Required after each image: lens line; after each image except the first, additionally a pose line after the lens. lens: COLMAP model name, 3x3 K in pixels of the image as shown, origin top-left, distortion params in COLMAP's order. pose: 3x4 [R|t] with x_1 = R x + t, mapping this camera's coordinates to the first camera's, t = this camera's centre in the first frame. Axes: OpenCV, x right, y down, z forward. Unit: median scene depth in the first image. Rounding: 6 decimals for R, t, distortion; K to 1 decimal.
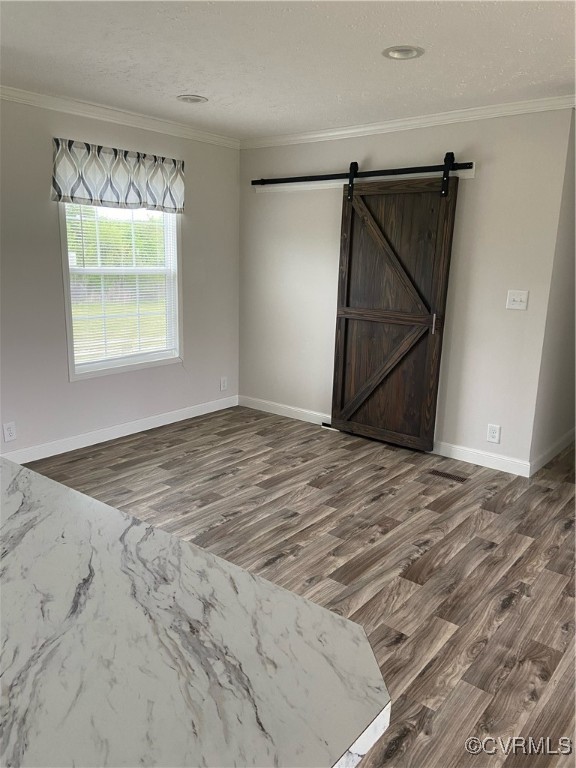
lens RADIAL K [[589.7, 0, 252.0], [0, 589.7, 424.6], [0, 0, 1]] dist [-0.029411, 0.007148]
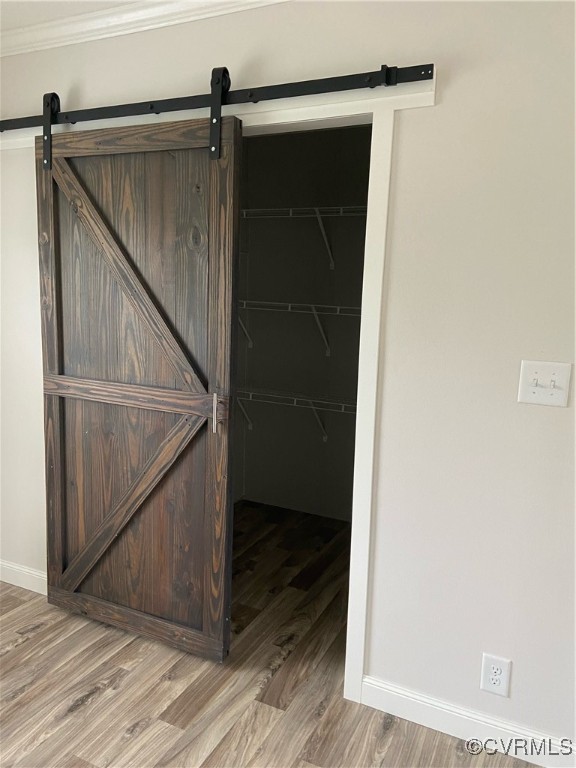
lens RADIAL K [[573.8, 0, 288.0], [0, 573.8, 384.0], [0, 0, 1]] dist [0.114825, -0.146738]
pose [[0.964859, -0.017326, 0.262195, 0.218138], [0.050130, 0.991634, -0.118948, -0.120530], [-0.257941, 0.127912, 0.957656, 0.462022]]
